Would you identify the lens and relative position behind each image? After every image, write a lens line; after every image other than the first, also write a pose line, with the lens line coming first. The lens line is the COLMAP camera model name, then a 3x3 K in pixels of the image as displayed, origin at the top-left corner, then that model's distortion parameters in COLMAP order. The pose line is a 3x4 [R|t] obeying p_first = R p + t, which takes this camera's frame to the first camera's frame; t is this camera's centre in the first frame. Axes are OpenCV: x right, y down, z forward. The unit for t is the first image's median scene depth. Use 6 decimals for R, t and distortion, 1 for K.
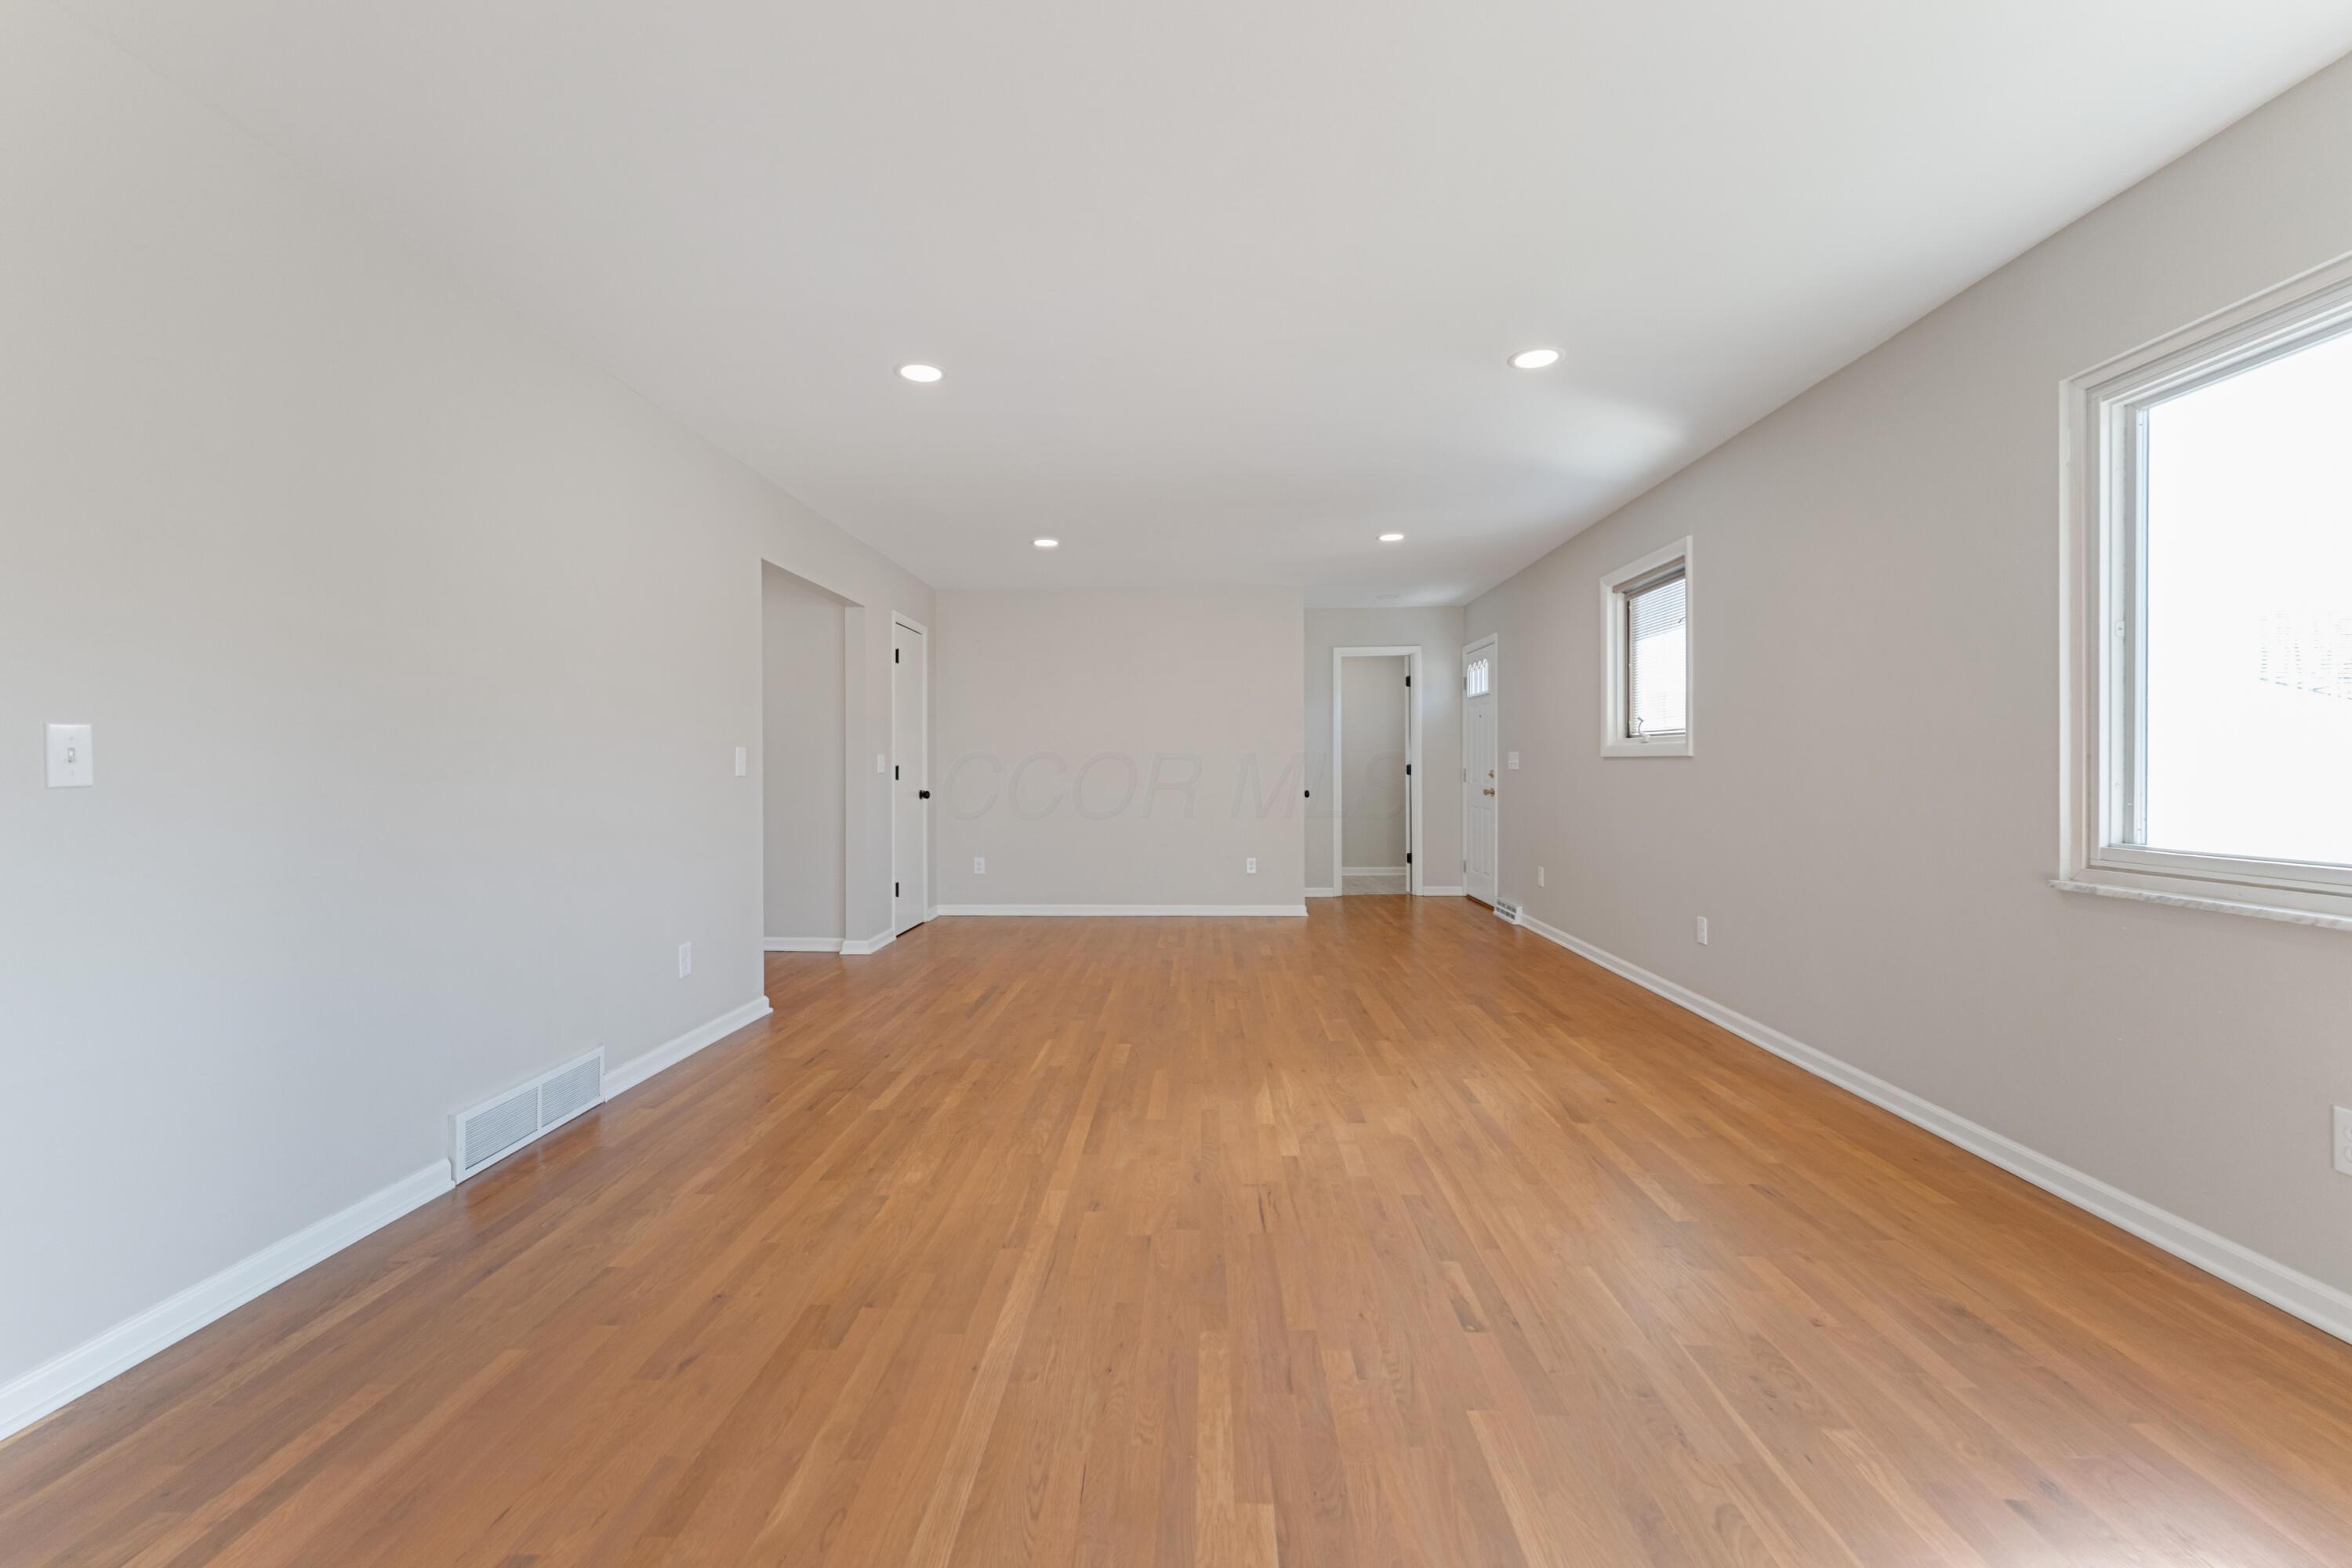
lens RADIAL K [[977.3, 0, 1182.9], [0, 977.3, 756.2], [0, 0, 1]] dist [-0.000239, 0.000531]
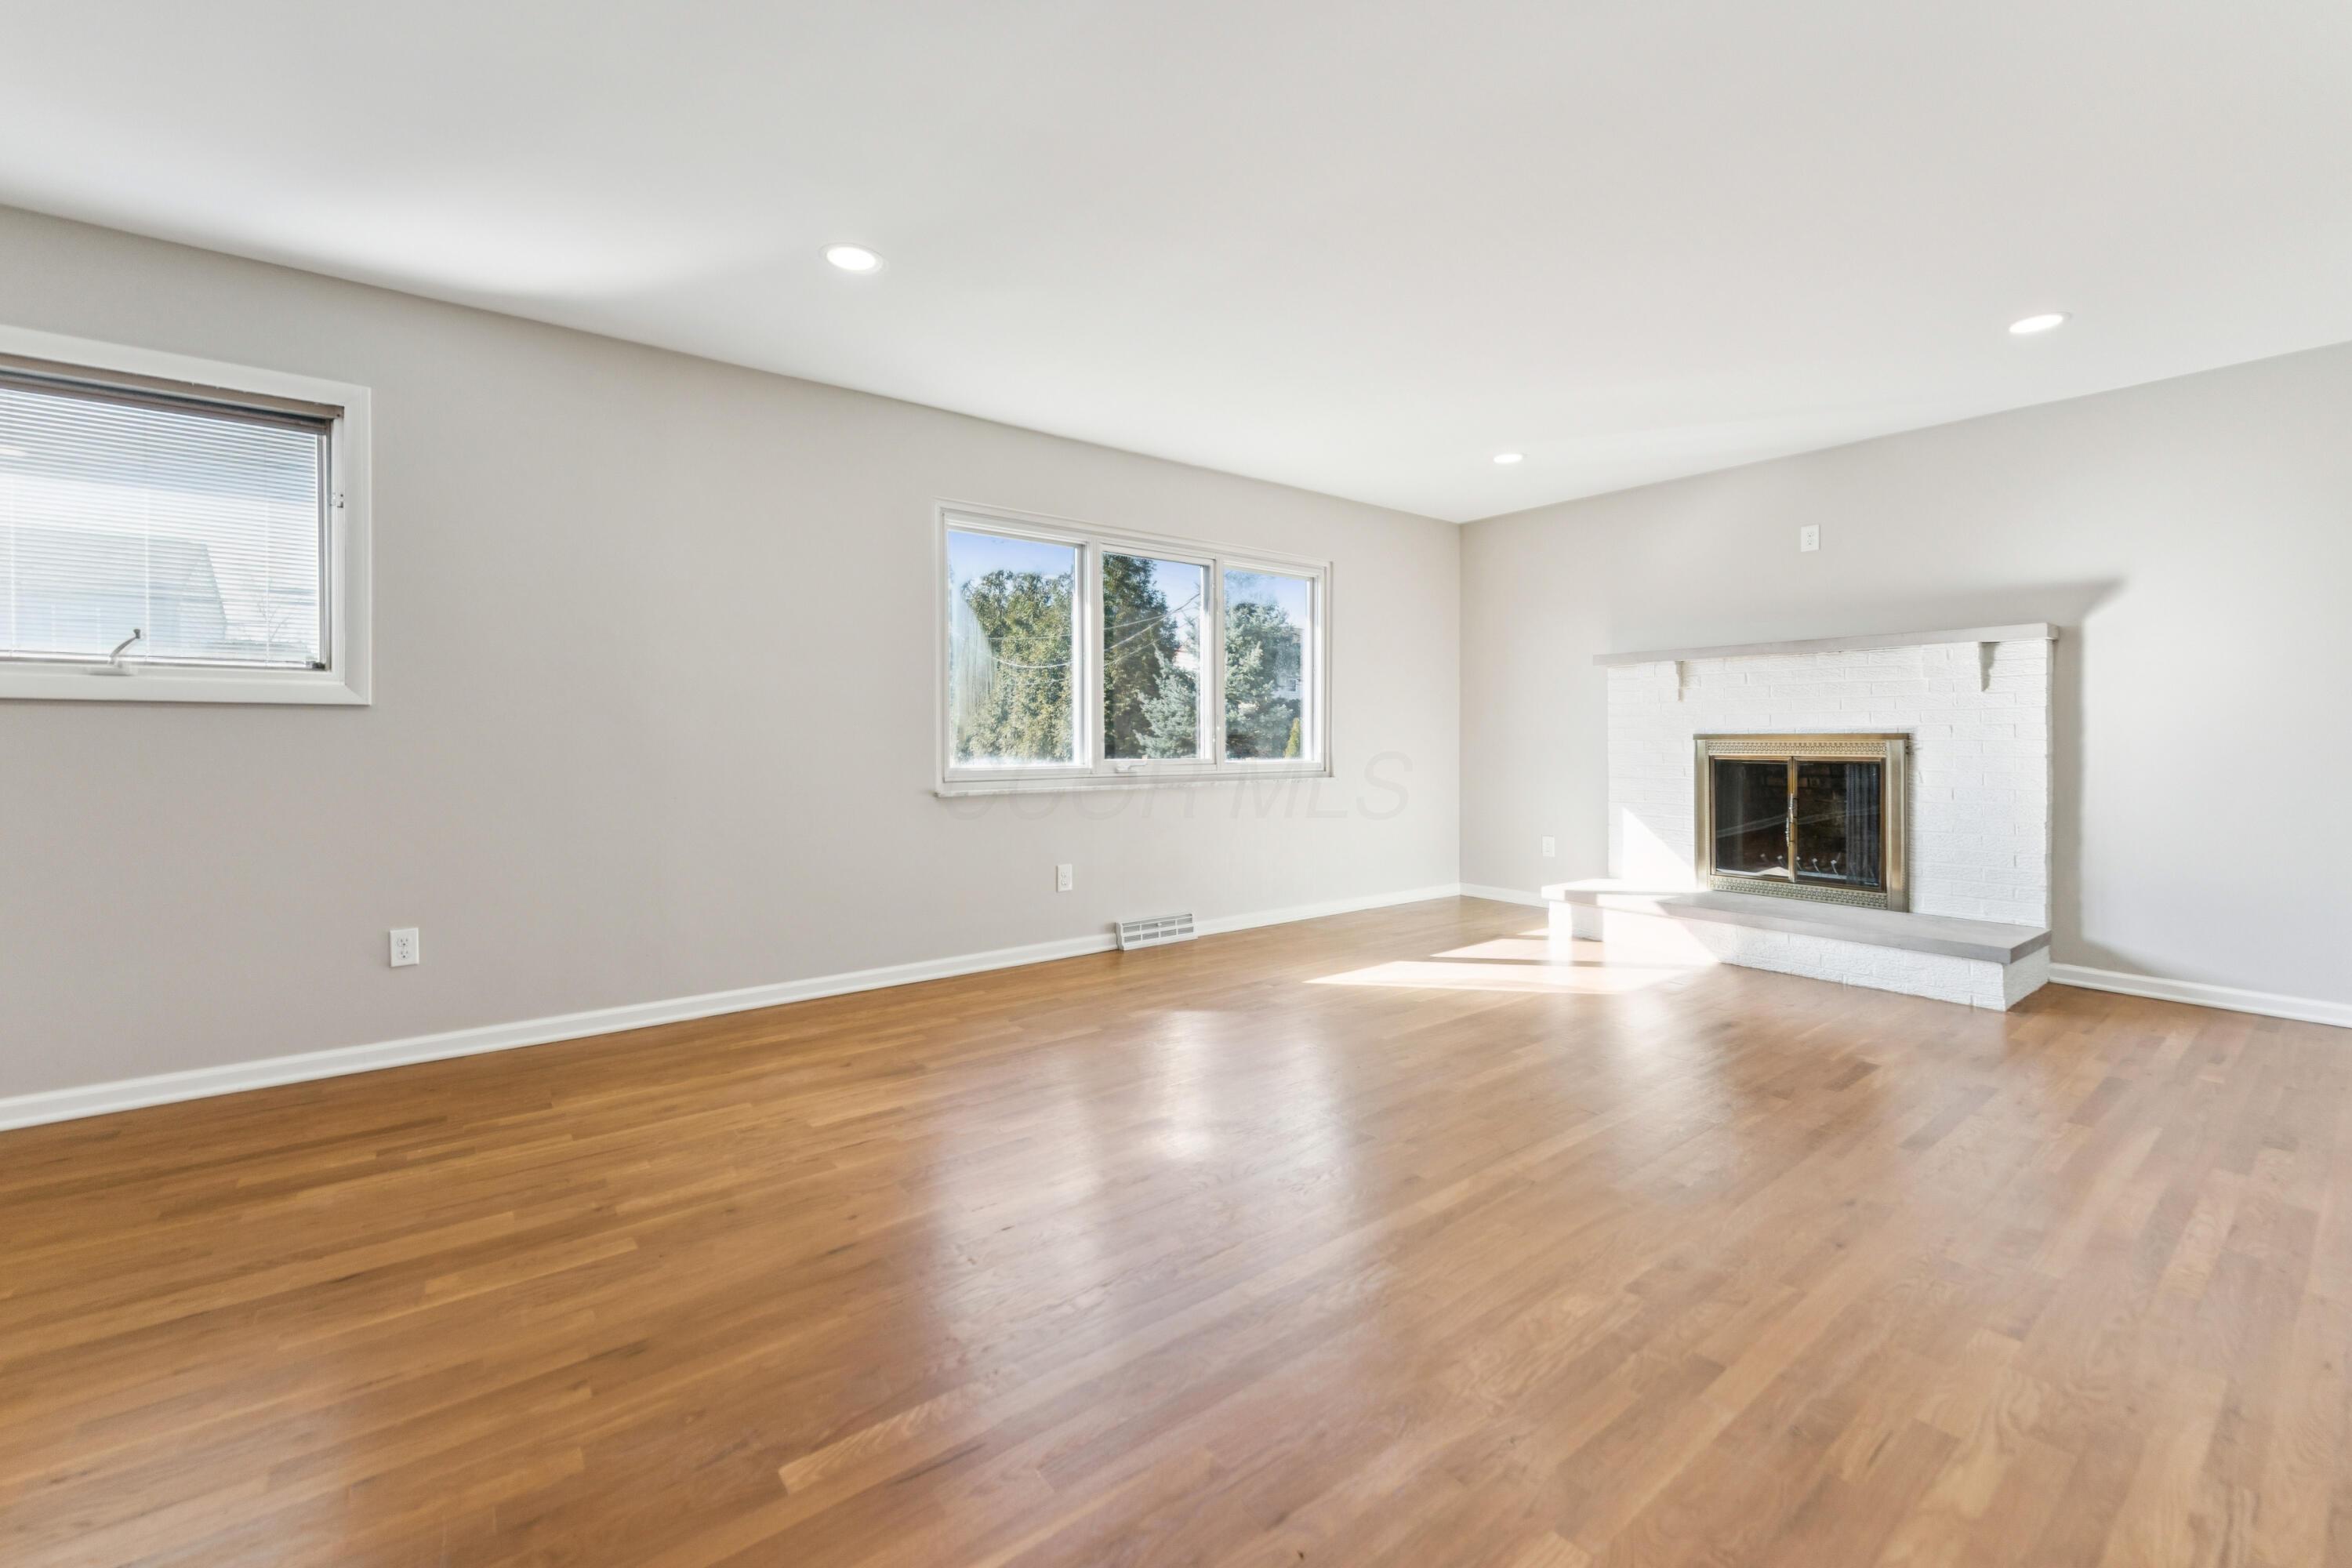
lens RADIAL K [[976.9, 0, 1173.7], [0, 976.9, 741.4], [0, 0, 1]] dist [-0.002897, -0.000066]
pose [[-0.635428, 0.000055, 0.772160, -0.540685], [-0.006598, 0.999963, -0.005501, 0.037913], [-0.772132, -0.008590, -0.635404, 1.436743]]
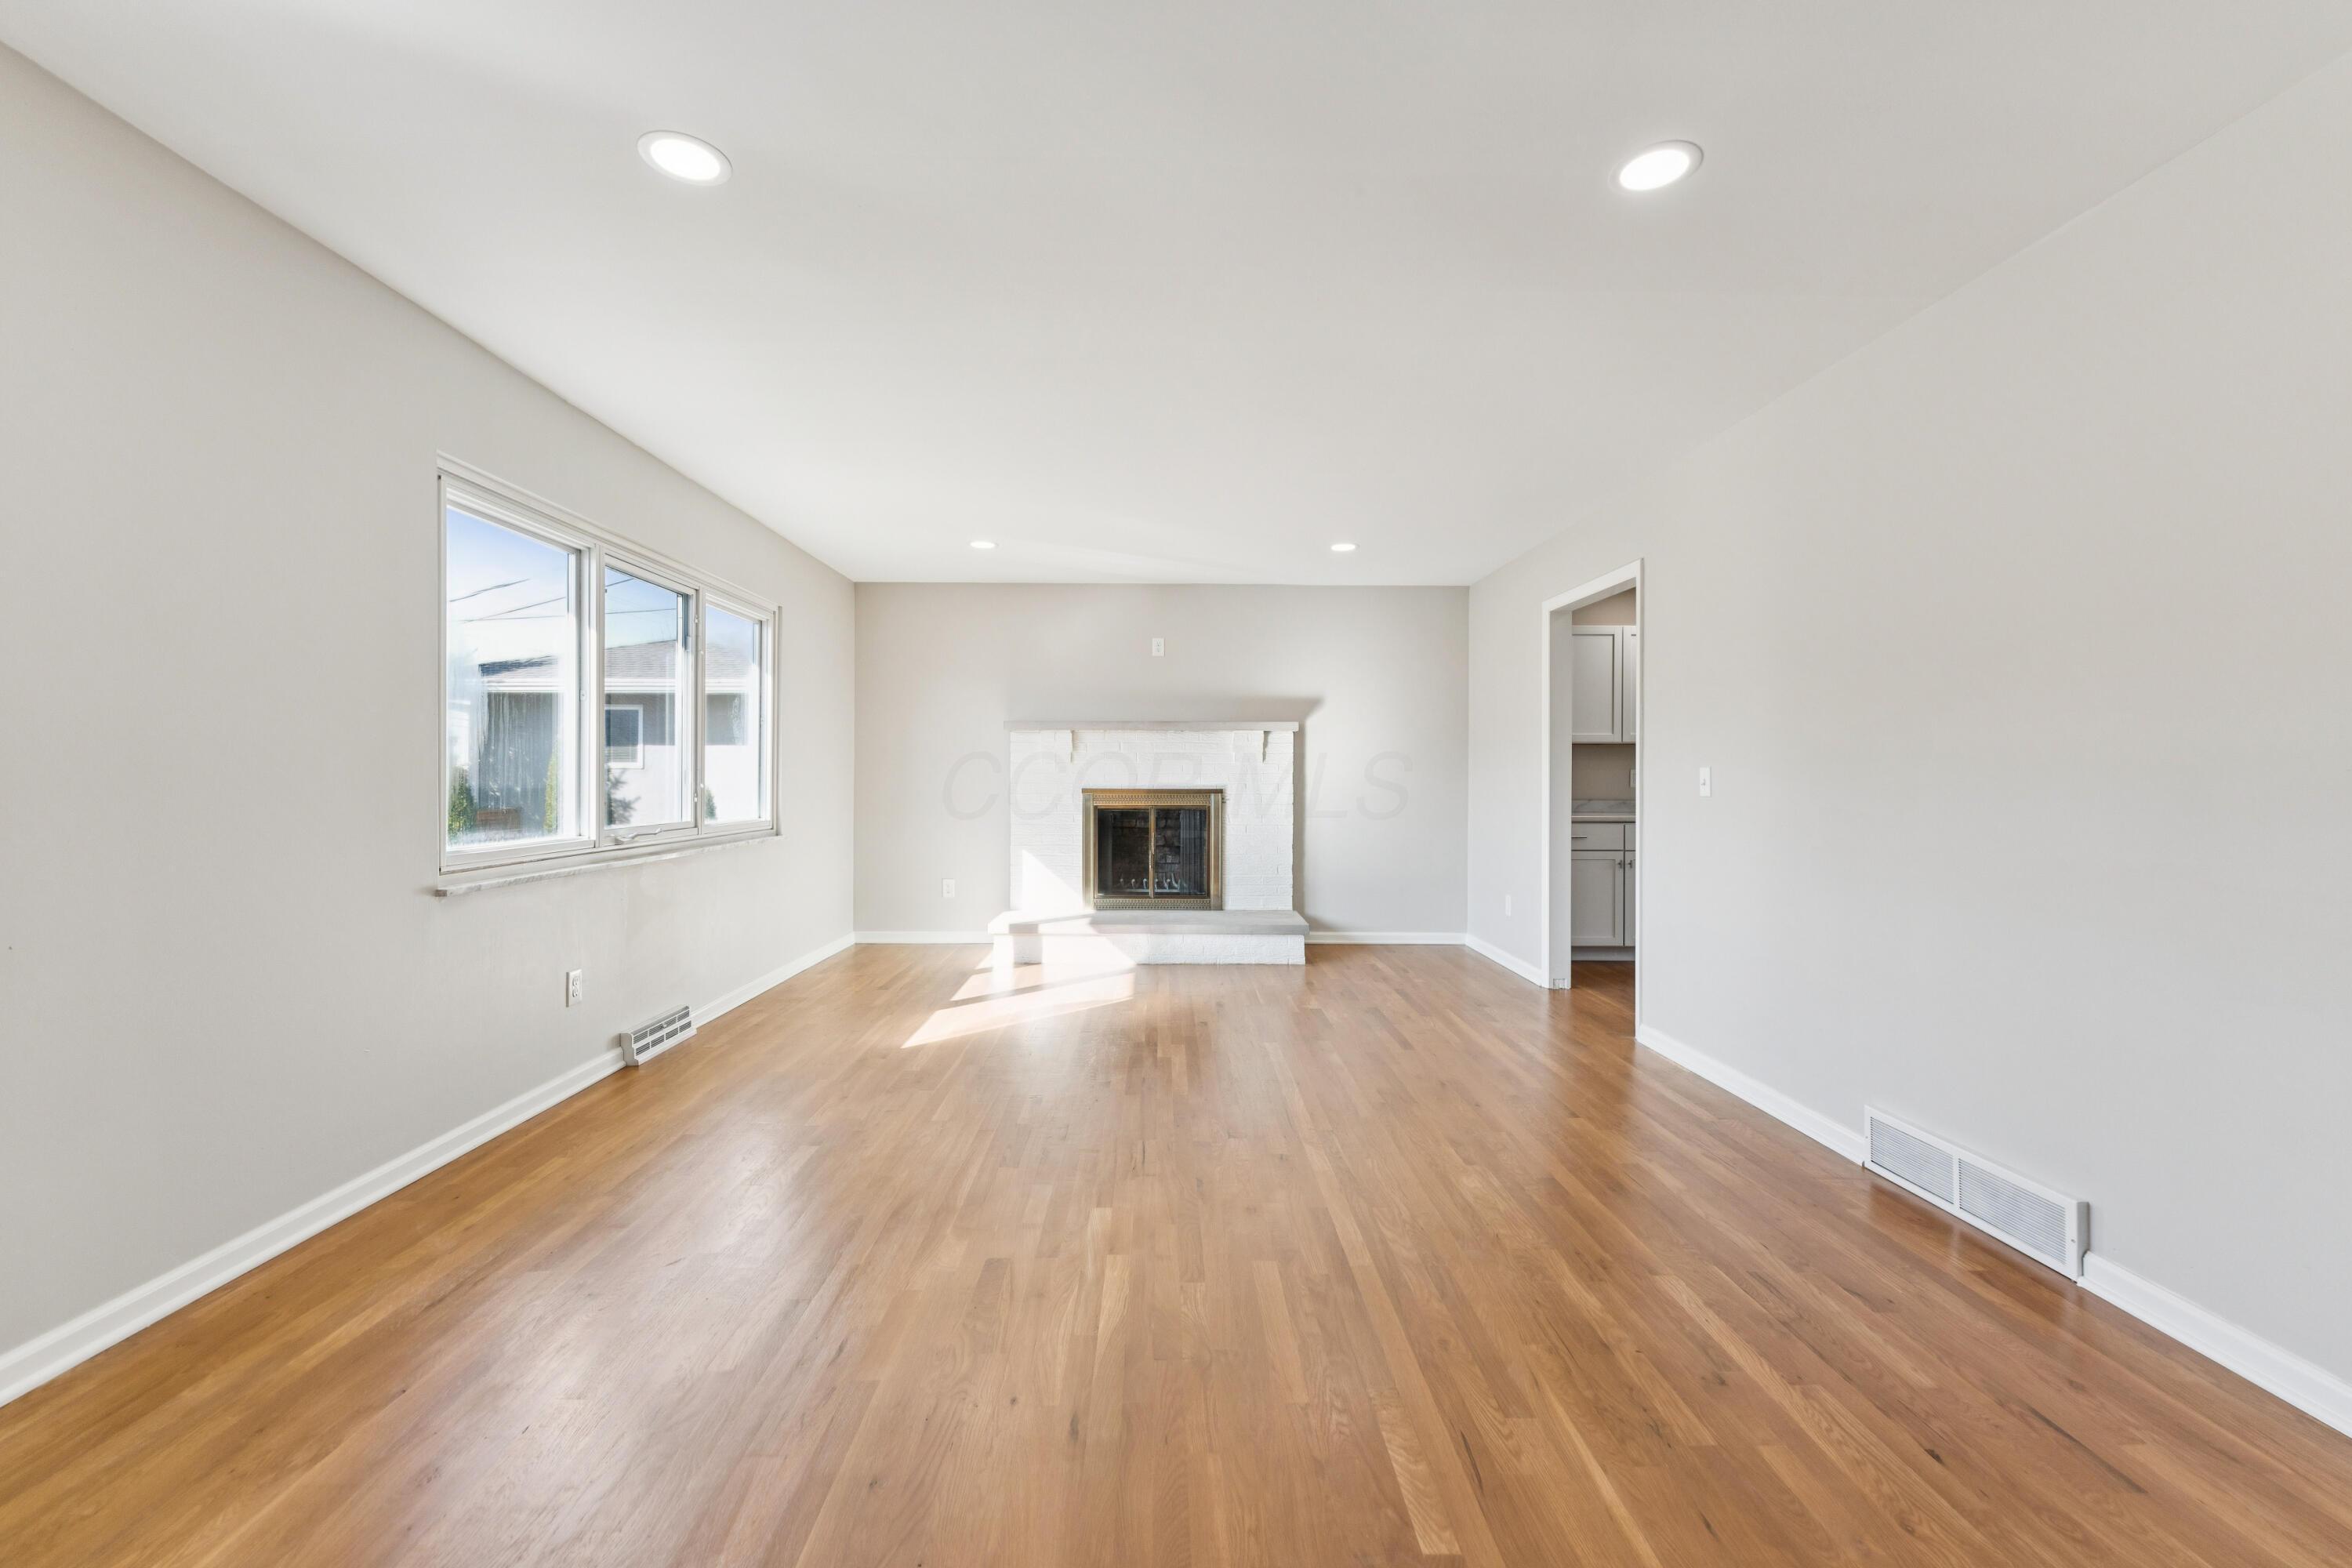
lens RADIAL K [[944.7, 0, 1176.8], [0, 944.7, 772.9], [0, 0, 1]] dist [-0.001554, -0.000234]
pose [[-0.999178, -0.001379, -0.040509, 0.069849], [-0.000761, 0.999883, -0.015252, 0.006776], [0.040526, -0.015209, -0.999063, 1.744292]]
